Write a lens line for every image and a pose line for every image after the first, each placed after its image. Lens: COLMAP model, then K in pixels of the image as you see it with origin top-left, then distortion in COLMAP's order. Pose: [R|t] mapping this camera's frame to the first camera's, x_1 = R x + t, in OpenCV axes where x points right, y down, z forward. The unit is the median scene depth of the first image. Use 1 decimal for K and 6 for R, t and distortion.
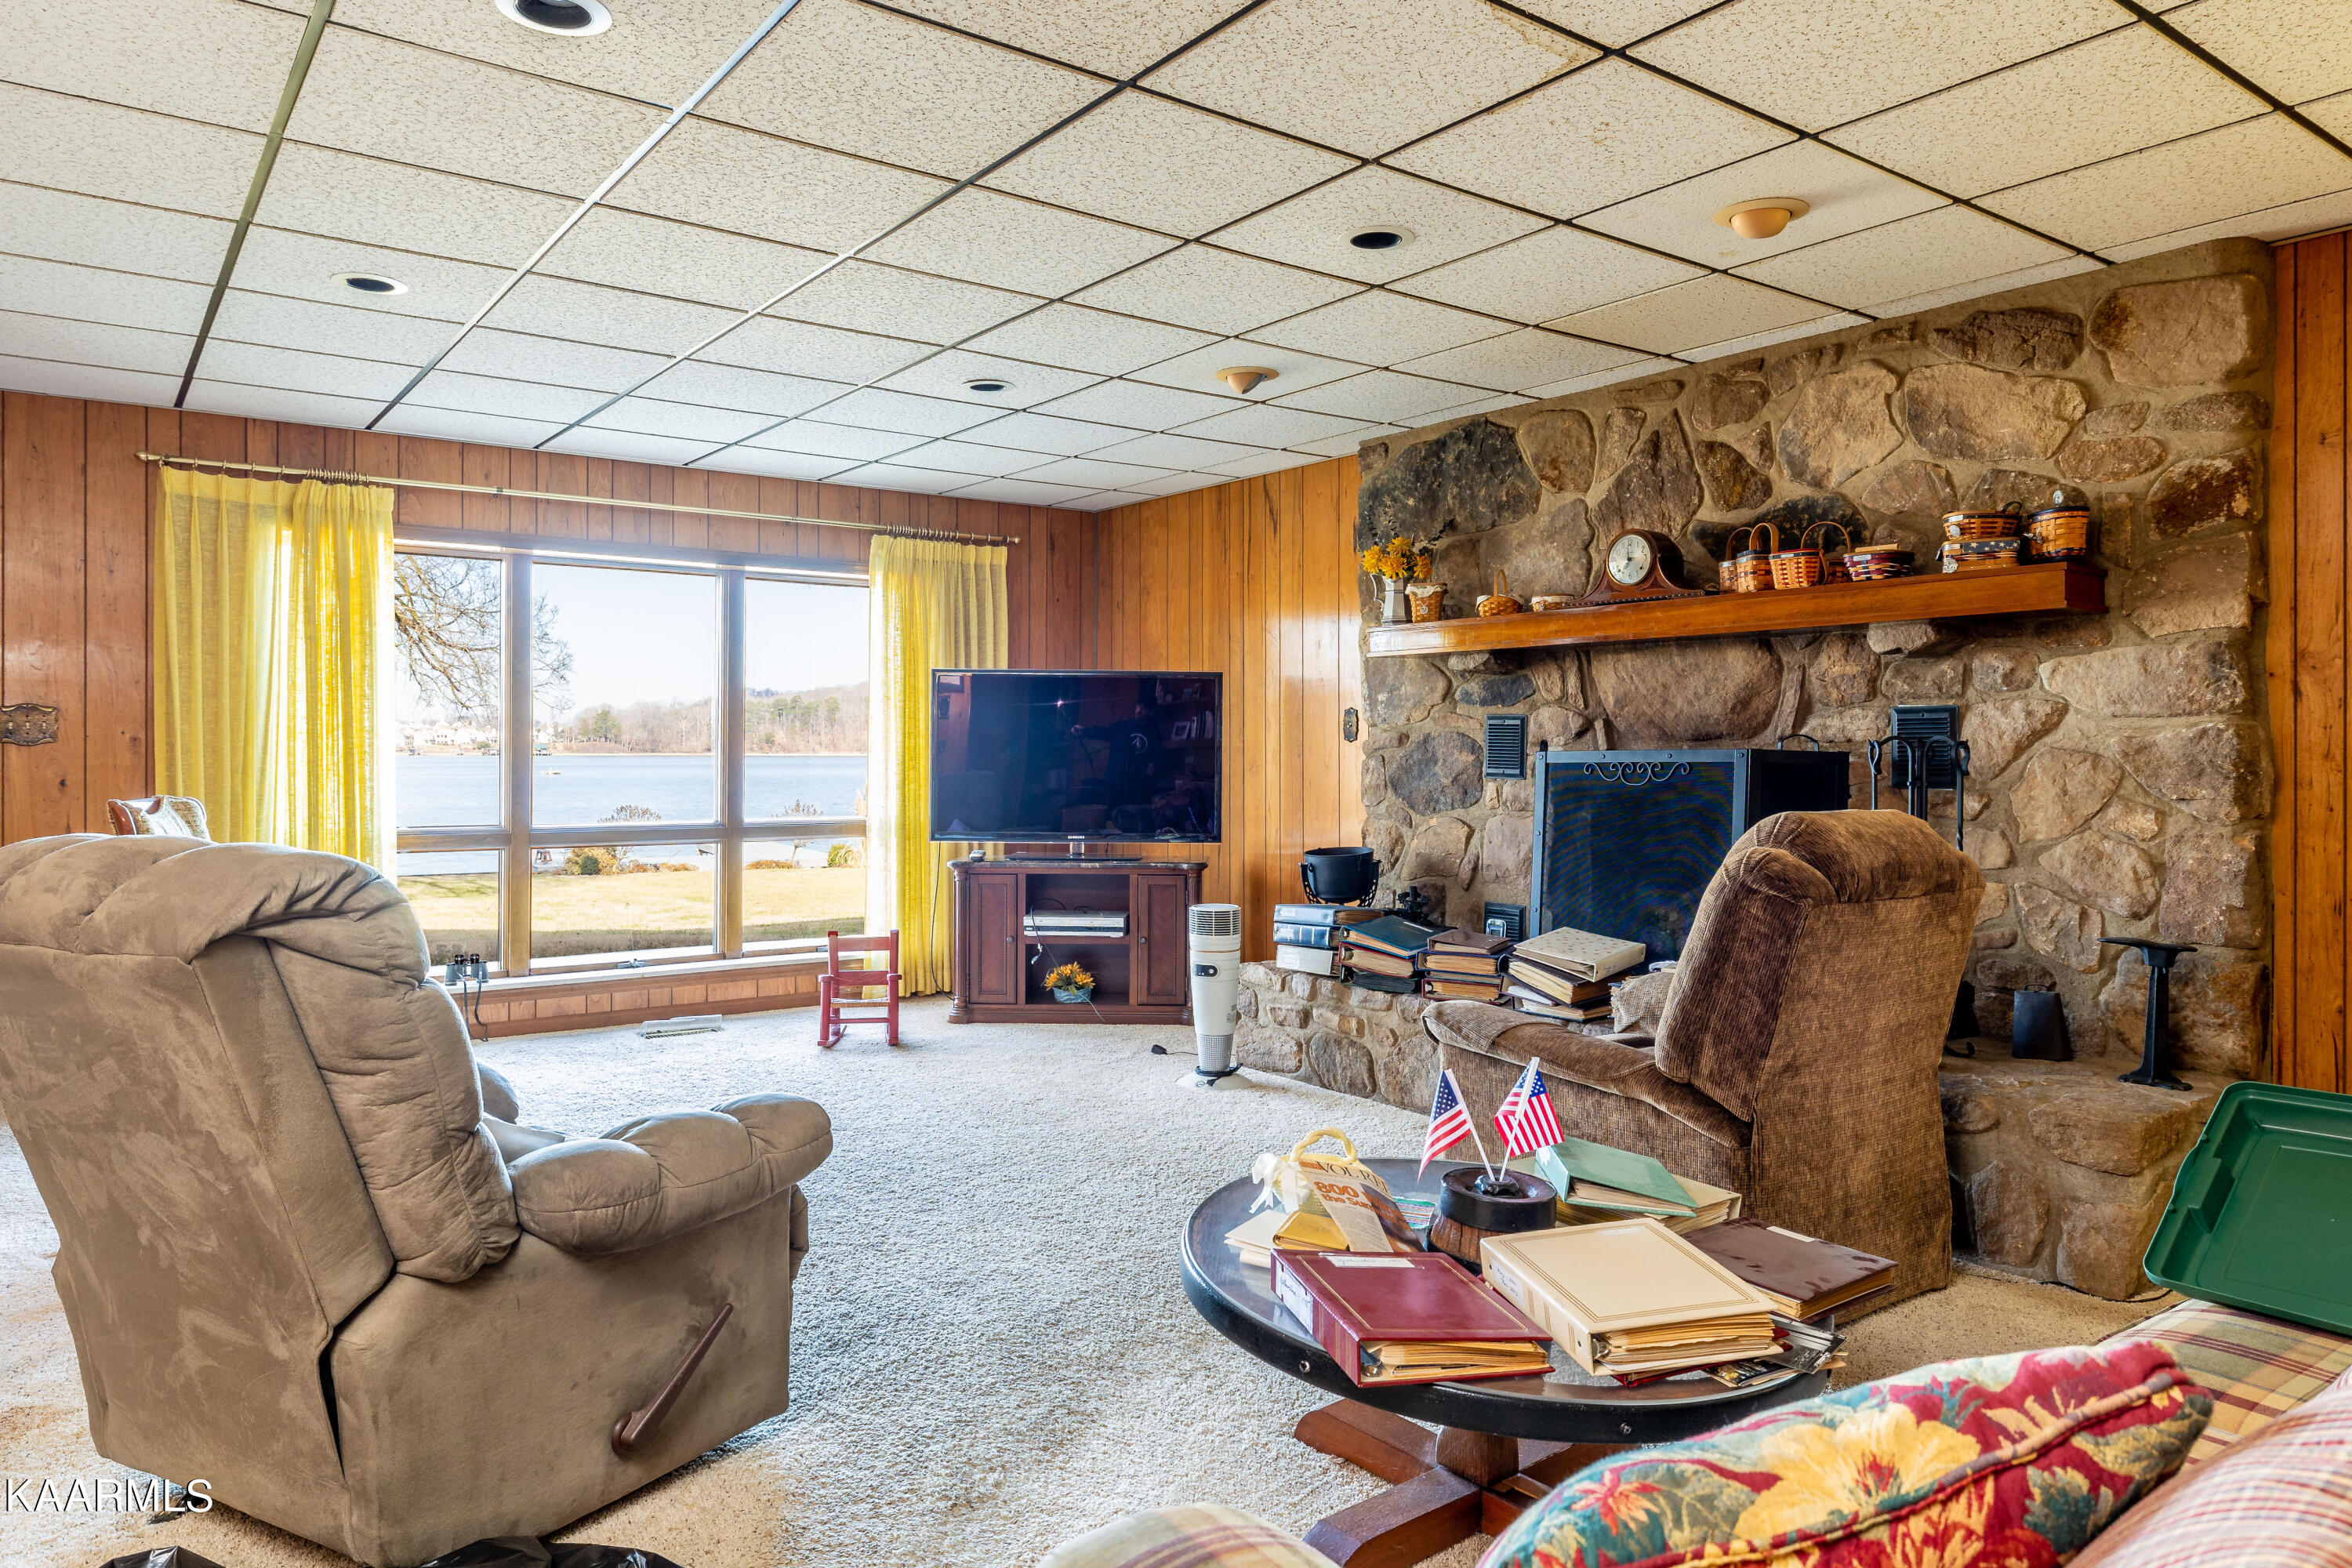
lens RADIAL K [[1525.7, 0, 1178.4], [0, 1525.7, 721.0], [0, 0, 1]] dist [0.001722, 0.000706]
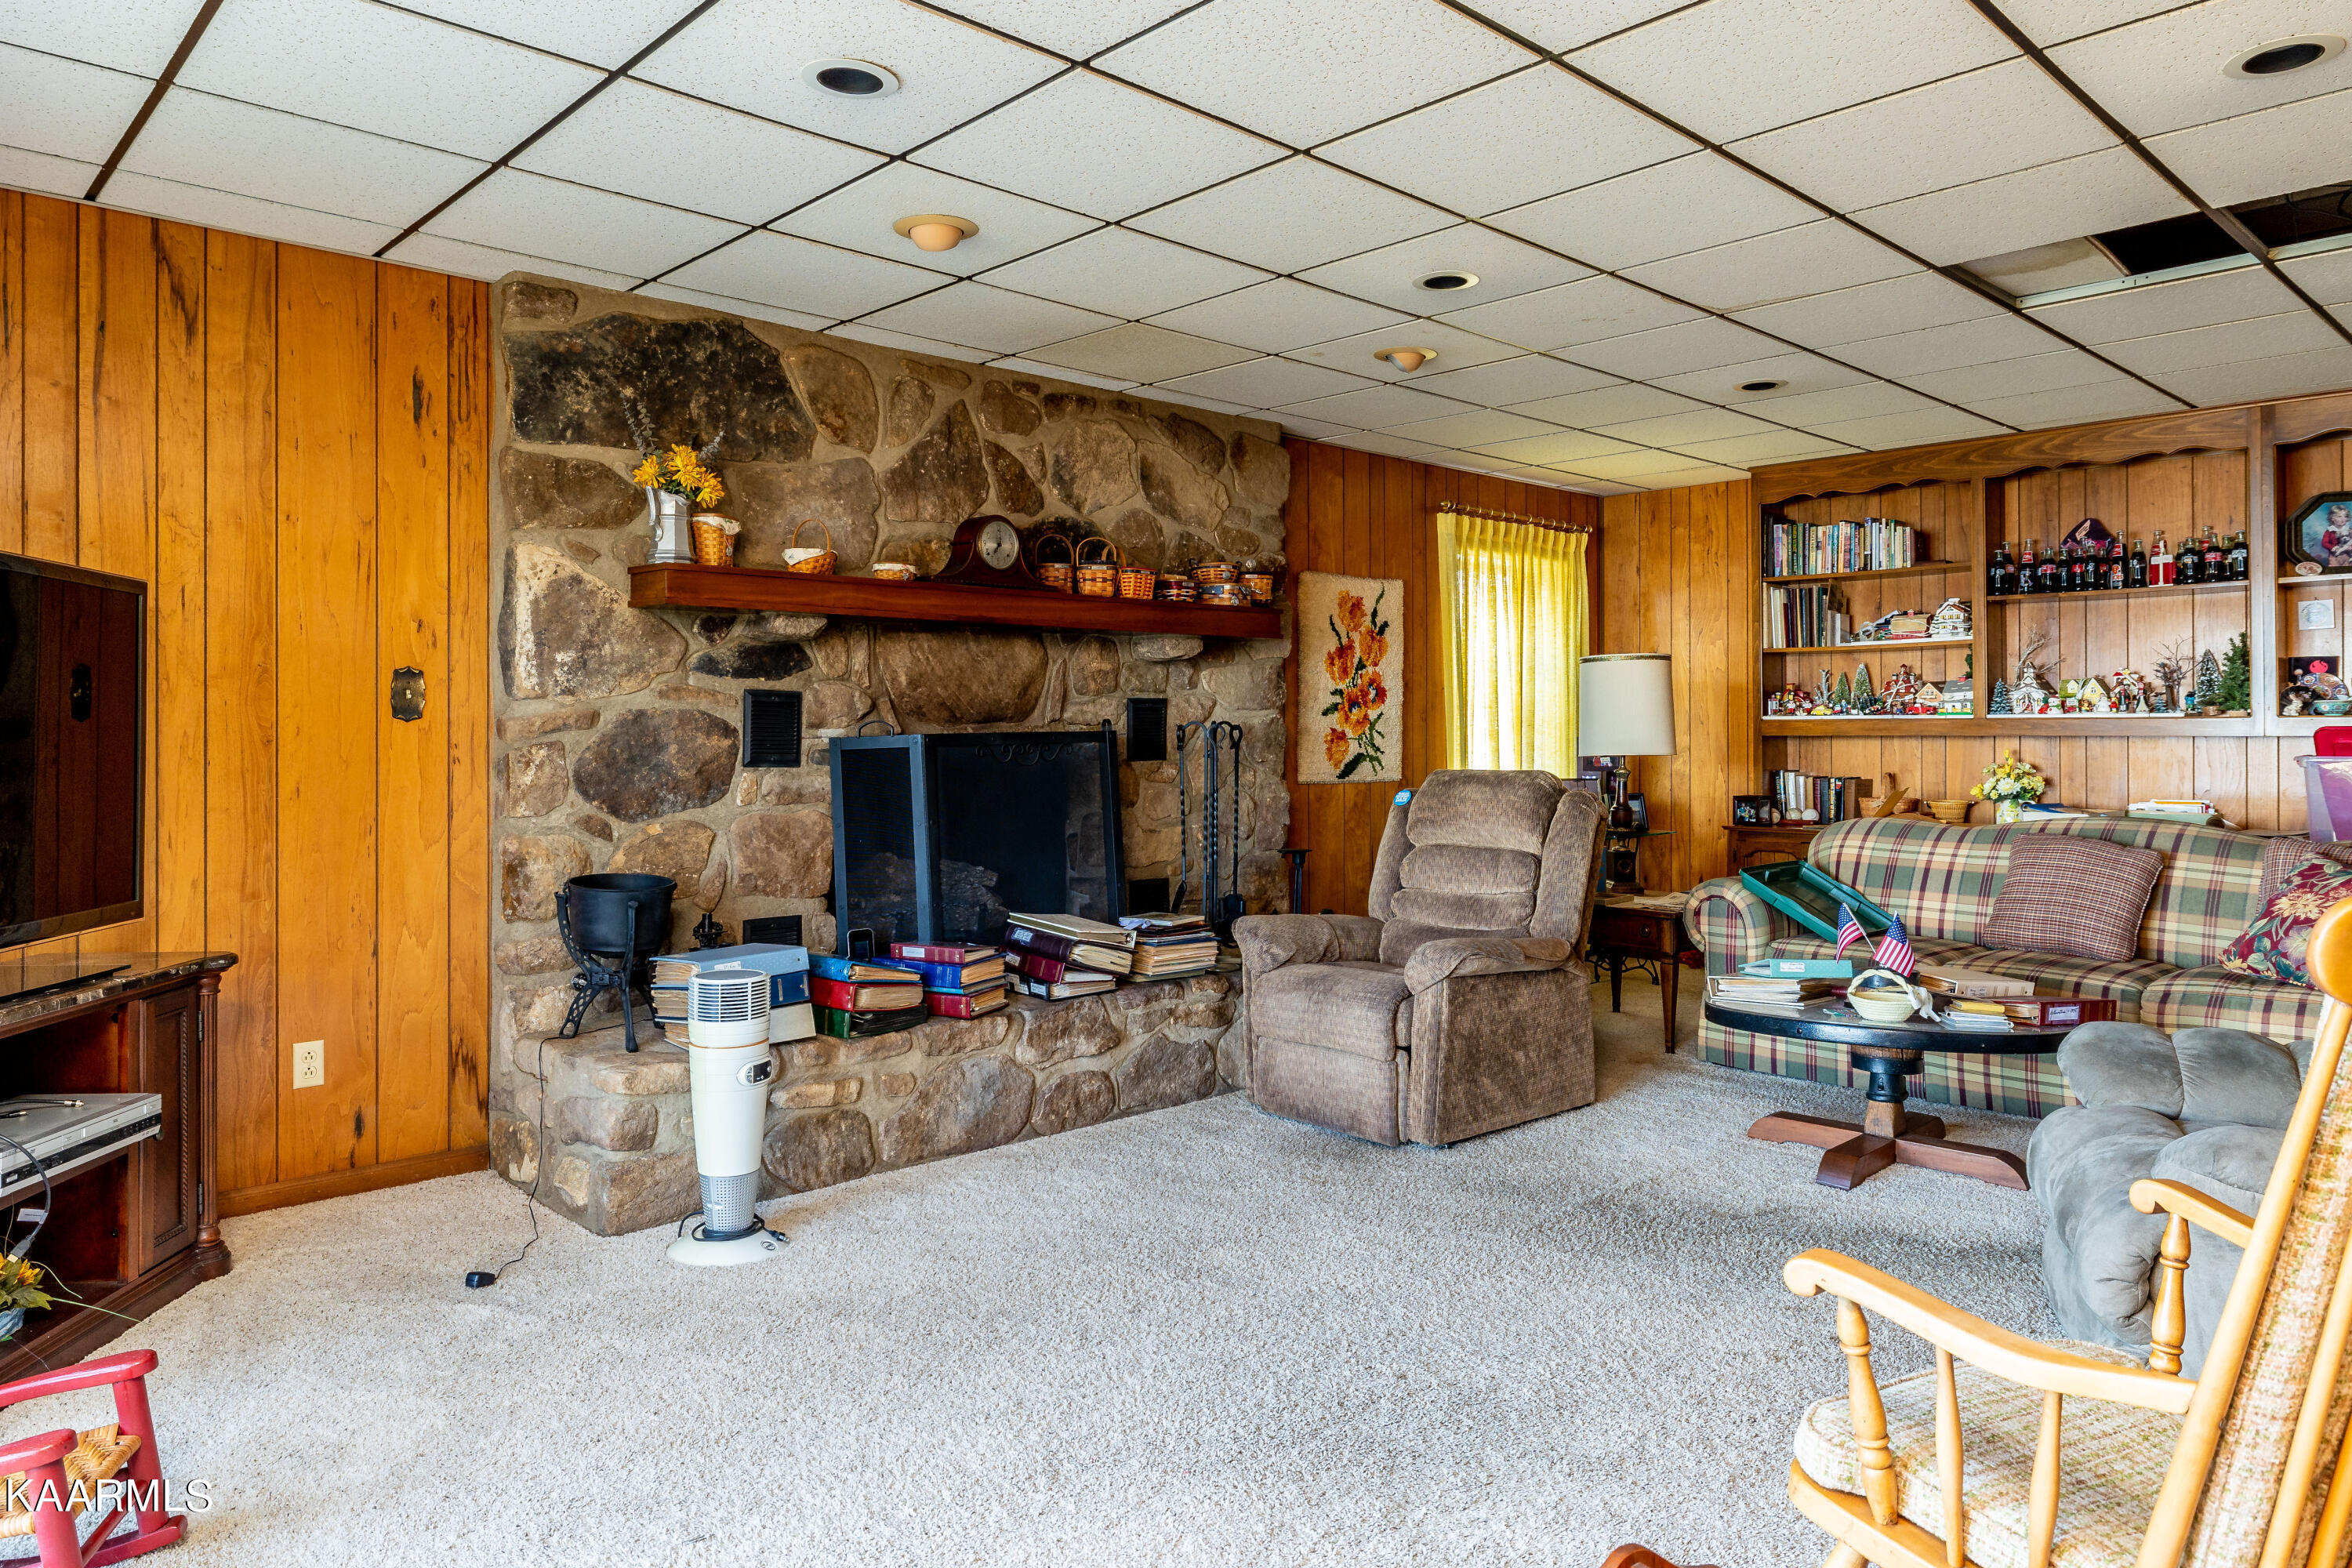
lens RADIAL K [[1525.7, 0, 1178.4], [0, 1525.7, 721.0], [0, 0, 1]] dist [0.001722, 0.000706]
pose [[-0.124273, 0.005119, 0.992235, -0.694248], [-0.015673, 0.999852, -0.007121, 0.016191], [-0.992124, -0.016436, -0.124175, 0.958407]]
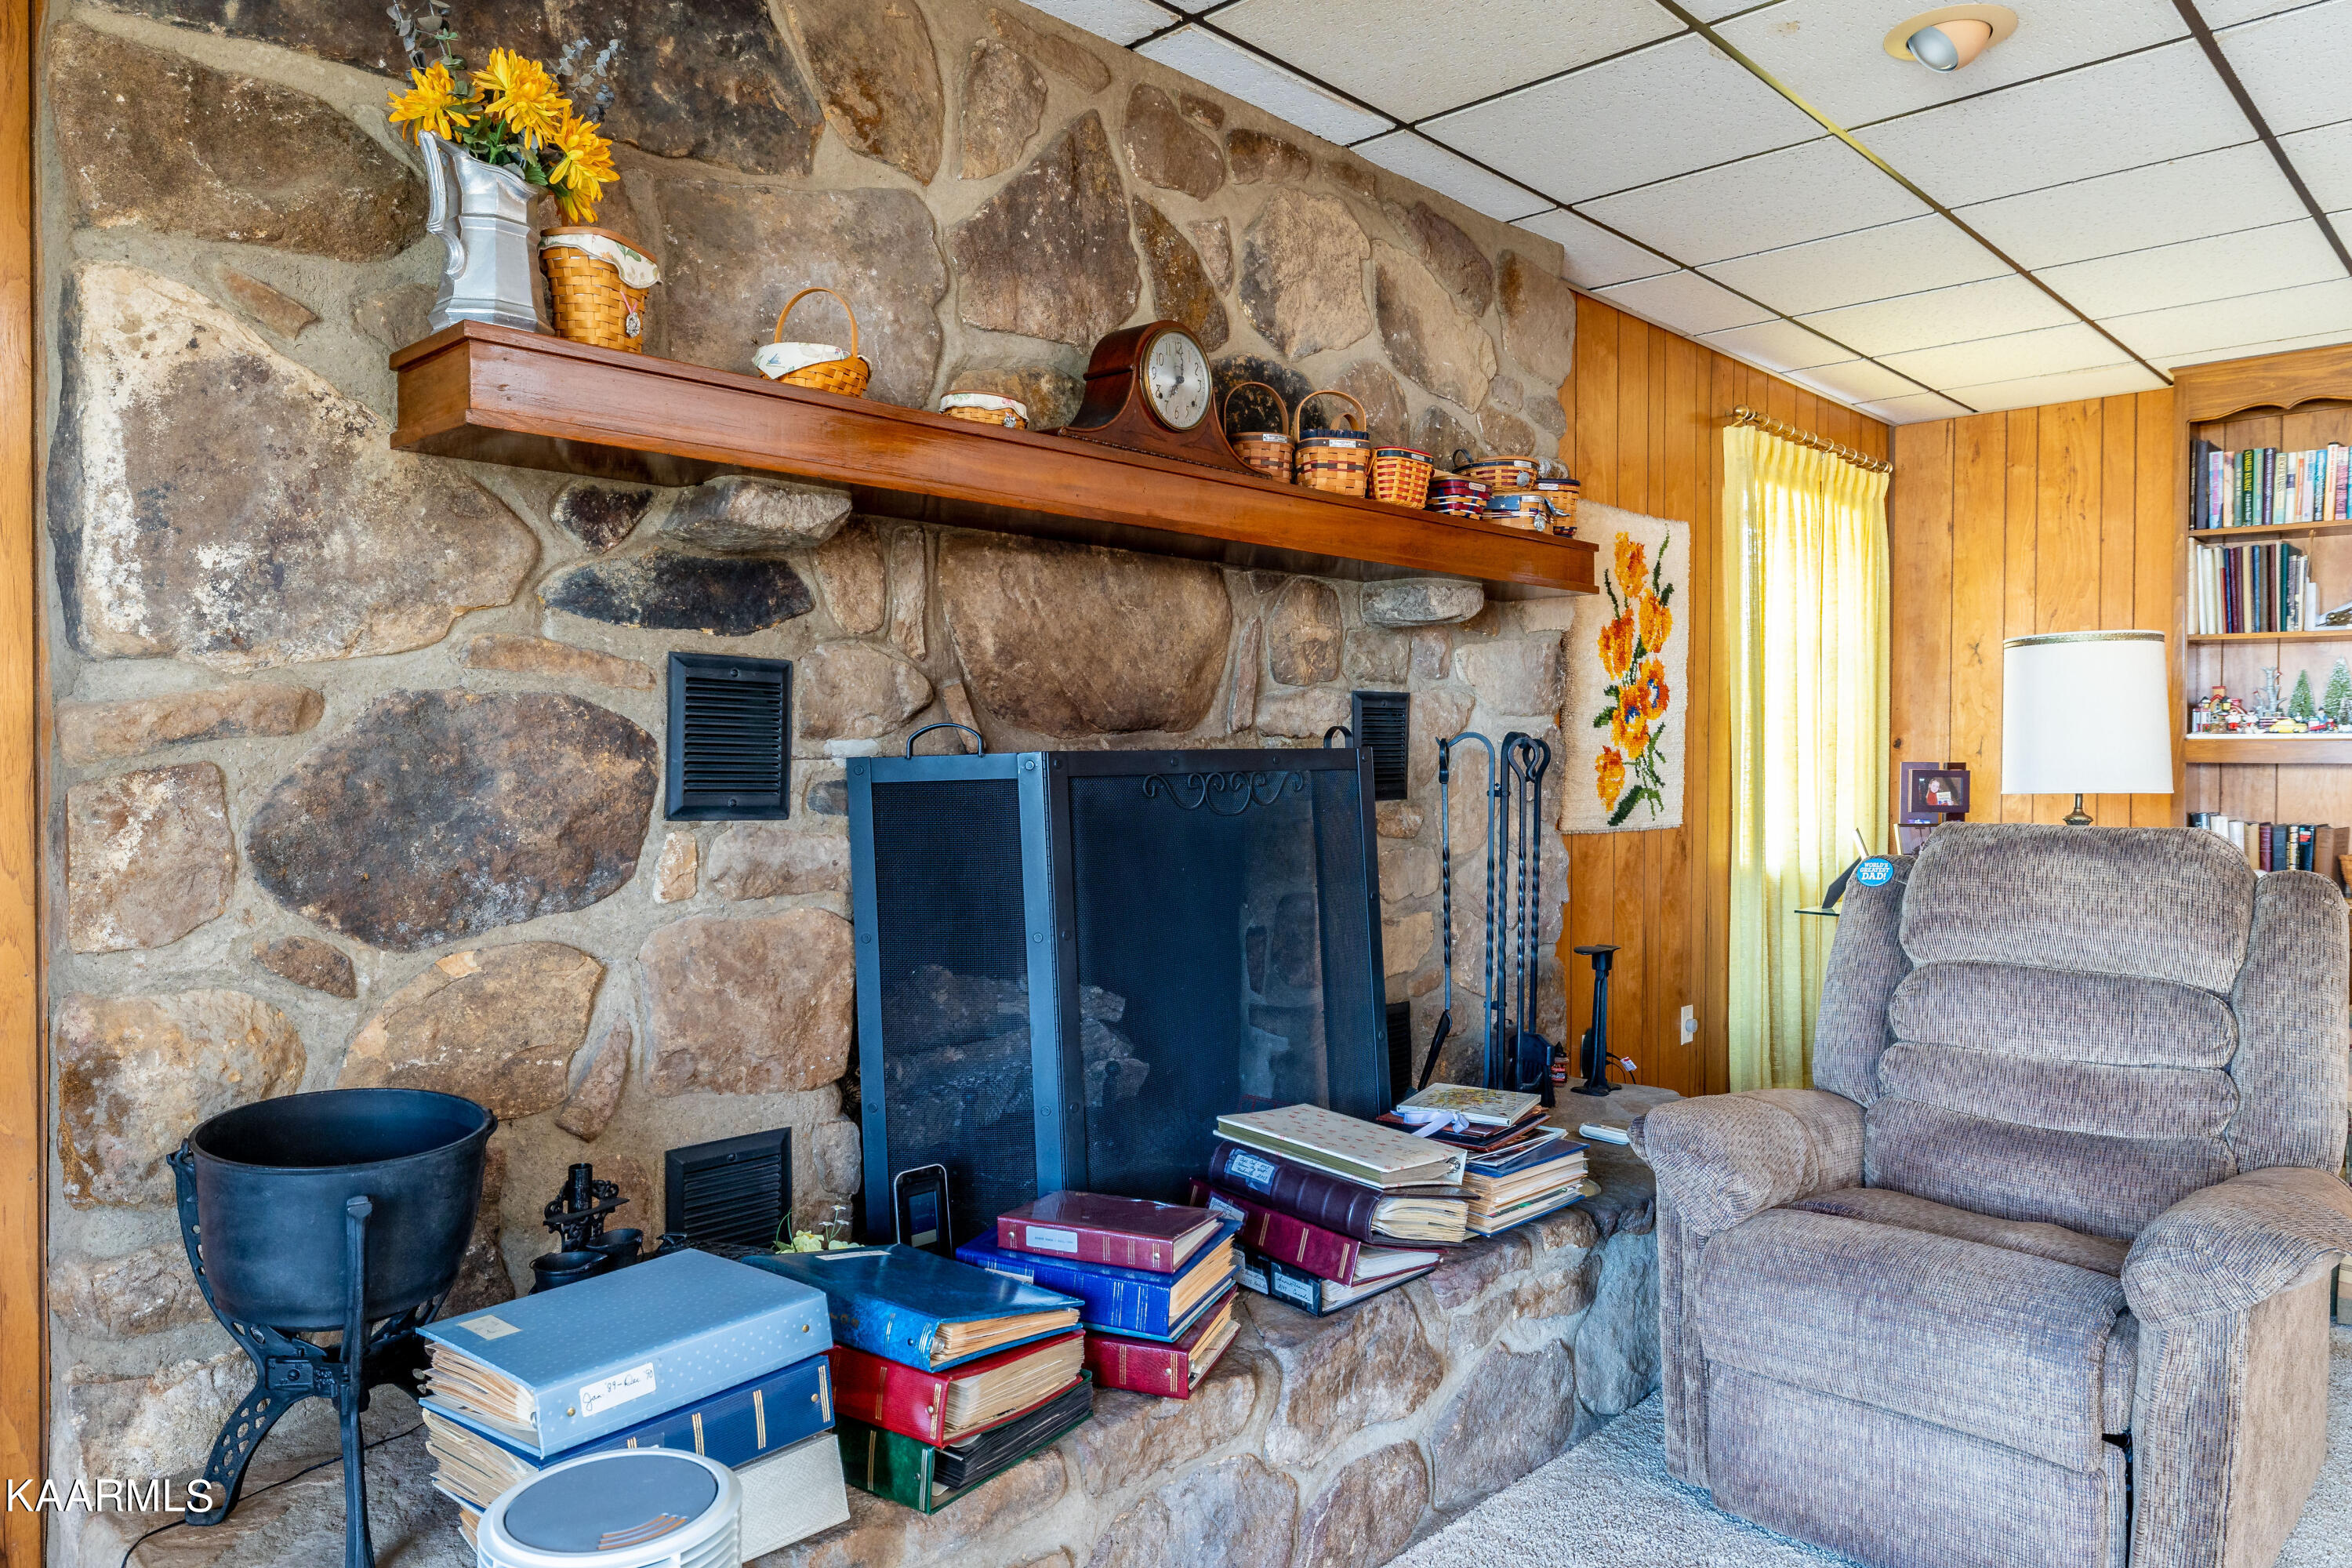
lens RADIAL K [[1529.2, 0, 1182.9], [0, 1529.2, 772.6], [0, 0, 1]] dist [0.001038, -0.001021]
pose [[-0.163646, -0.016356, 0.986383, -0.207619], [-0.022276, 0.999669, 0.012880, 0.019375], [-0.986268, -0.019865, -0.163956, 1.030084]]
